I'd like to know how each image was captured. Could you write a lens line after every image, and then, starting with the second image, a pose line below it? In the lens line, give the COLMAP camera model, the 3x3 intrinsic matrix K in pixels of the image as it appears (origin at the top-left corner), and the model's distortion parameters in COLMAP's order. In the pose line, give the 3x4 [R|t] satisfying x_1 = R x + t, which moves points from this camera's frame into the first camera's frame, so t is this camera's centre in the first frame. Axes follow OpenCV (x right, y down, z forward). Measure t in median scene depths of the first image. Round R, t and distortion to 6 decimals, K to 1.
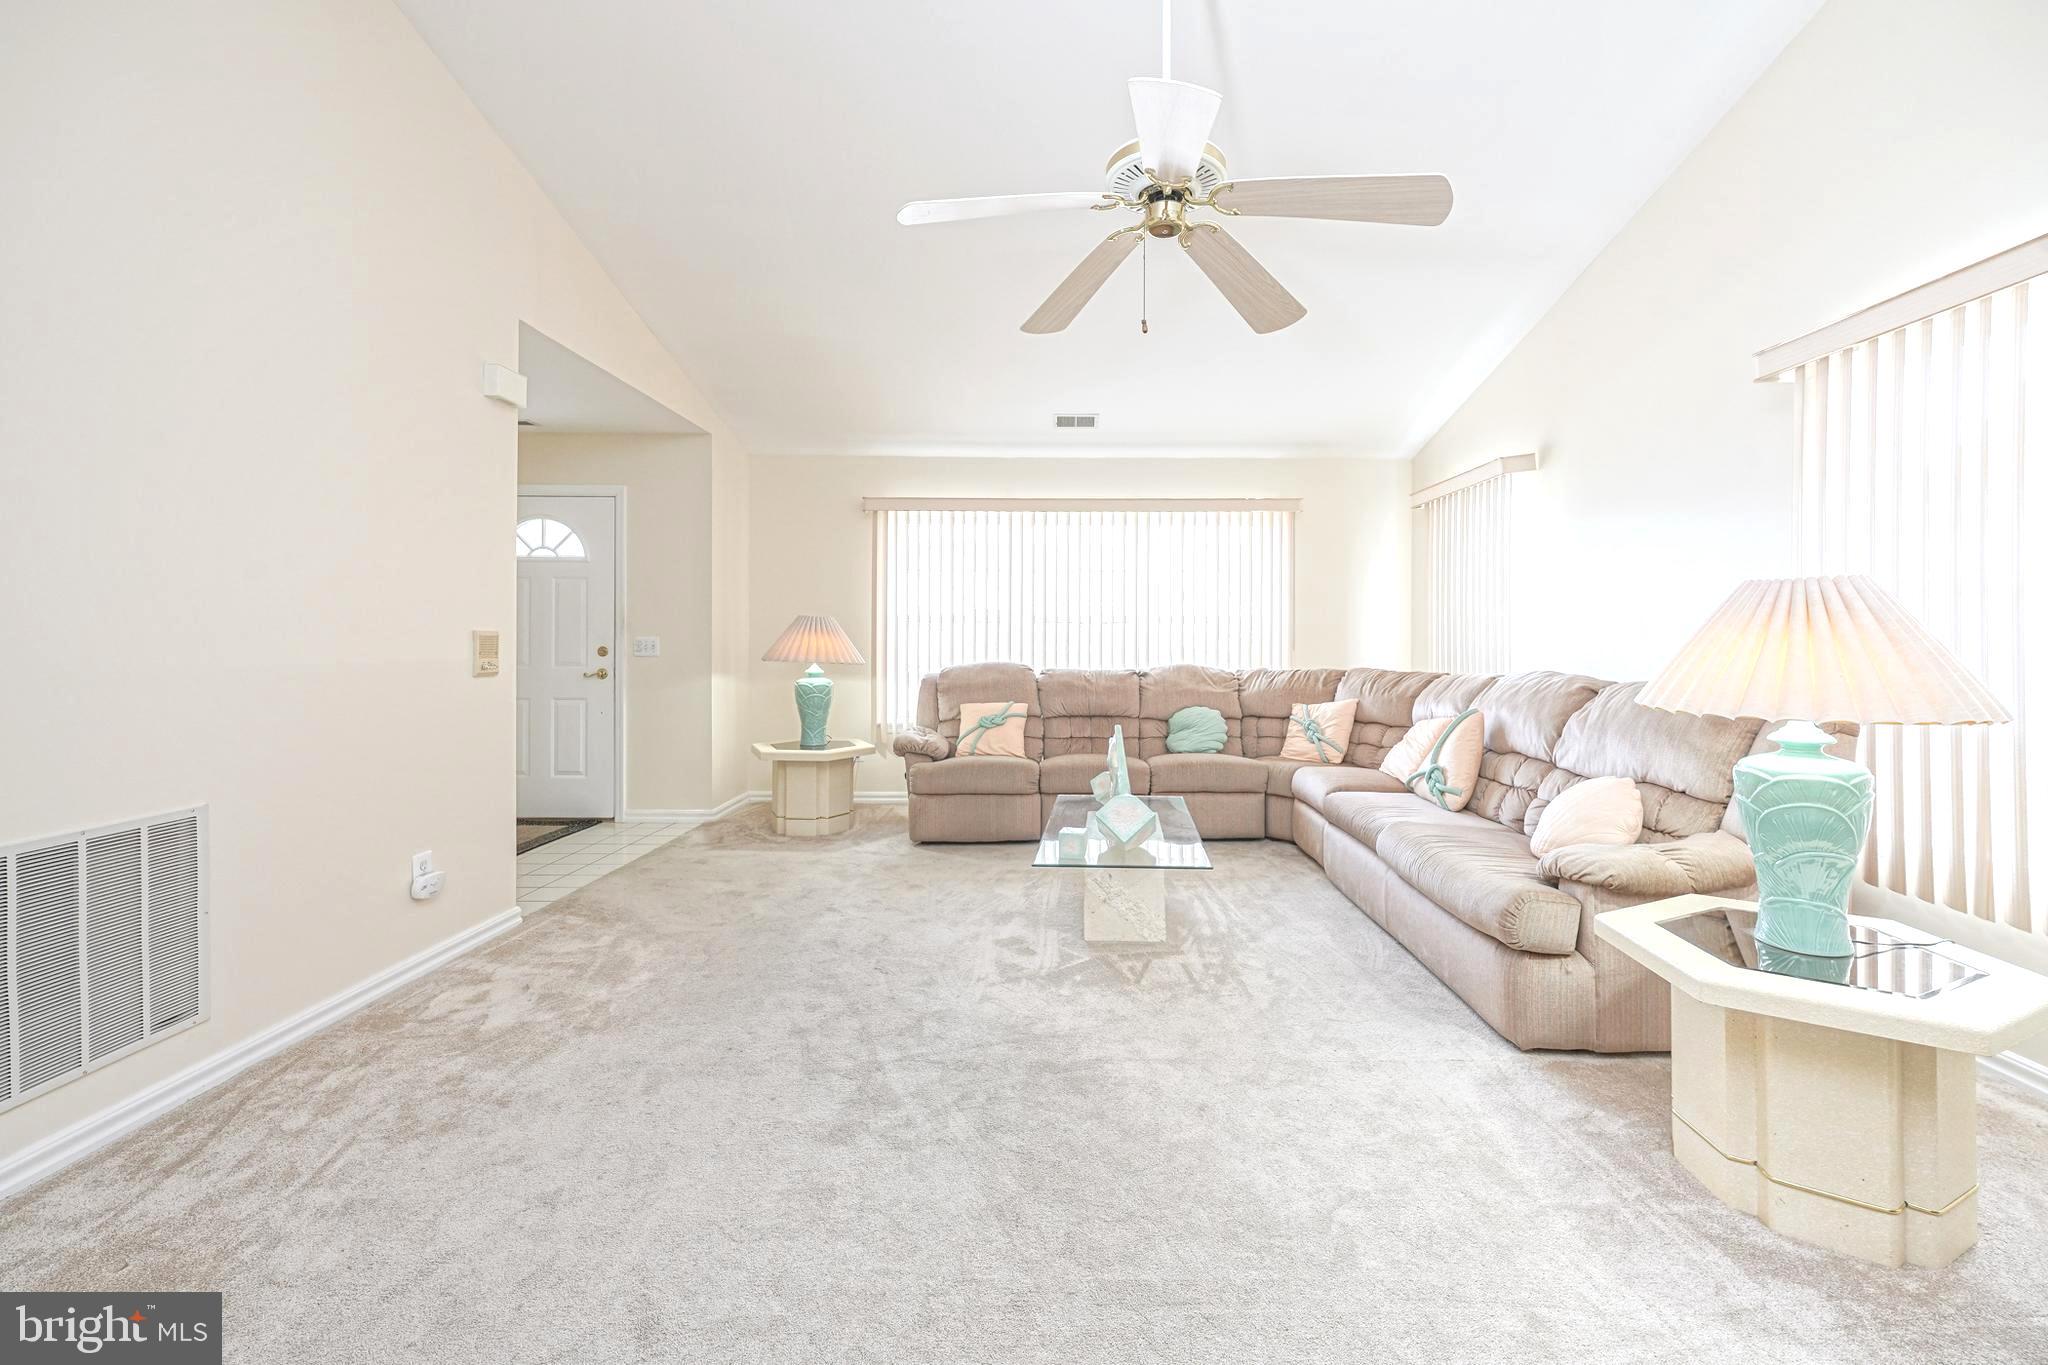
lens RADIAL K [[894.2, 0, 1129.1], [0, 894.2, 644.5], [0, 0, 1]] dist [-0.000471, 0.000086]
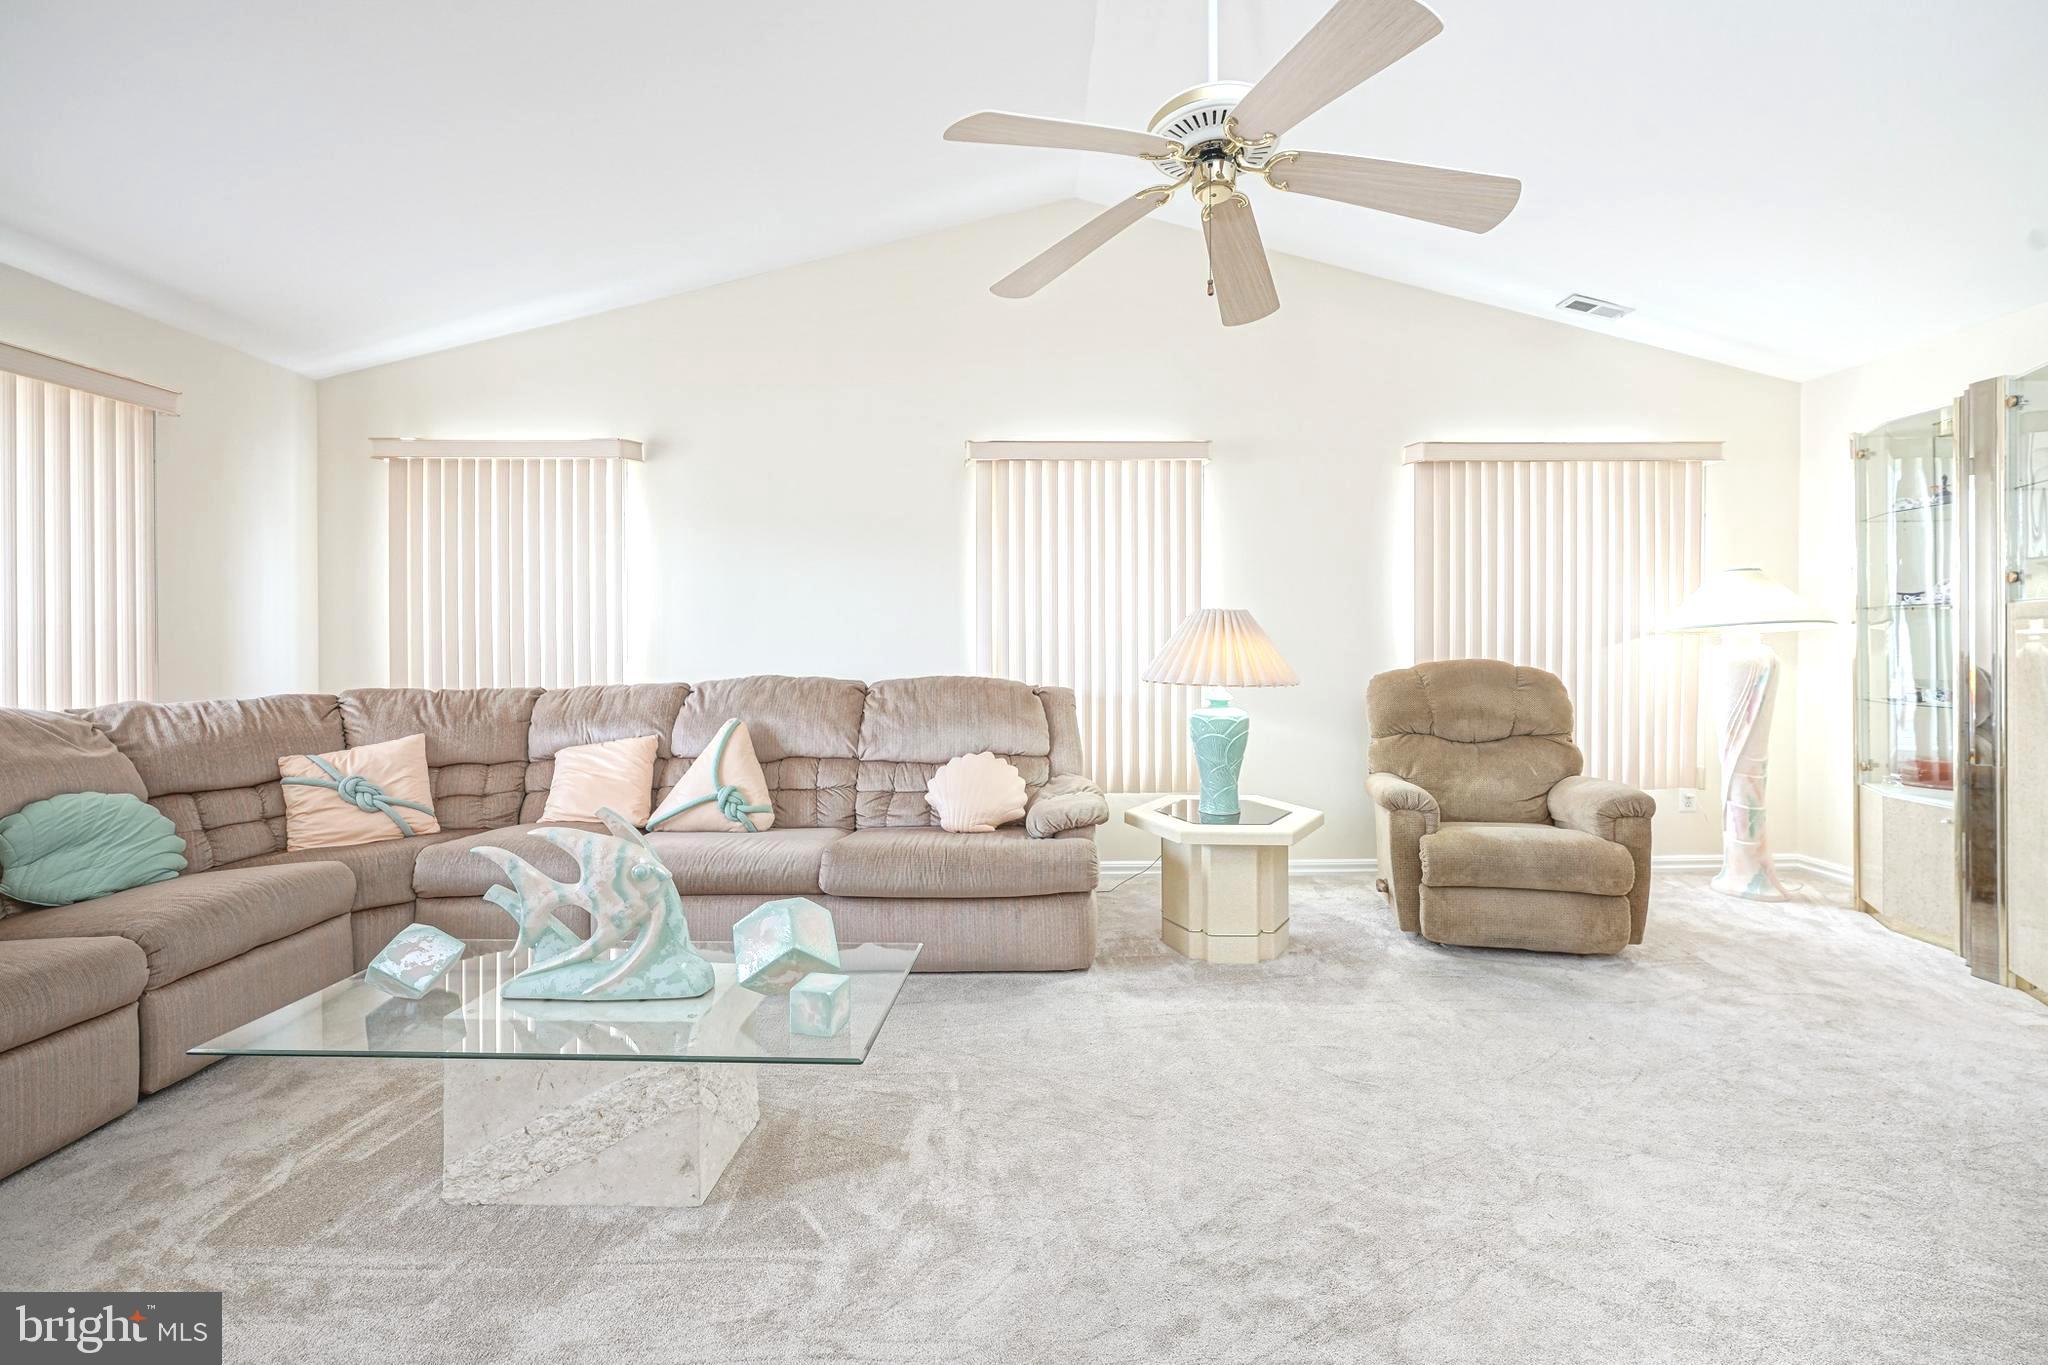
lens RADIAL K [[834.5, 0, 1041.0], [0, 834.5, 651.1], [0, 0, 1]] dist [-0.001546, -0.000014]
pose [[0.024997, -0.012319, 0.999612, -0.812215], [0.013069, 0.999843, 0.011995, -0.009037], [-0.999602, 0.012764, 0.025155, 1.147770]]
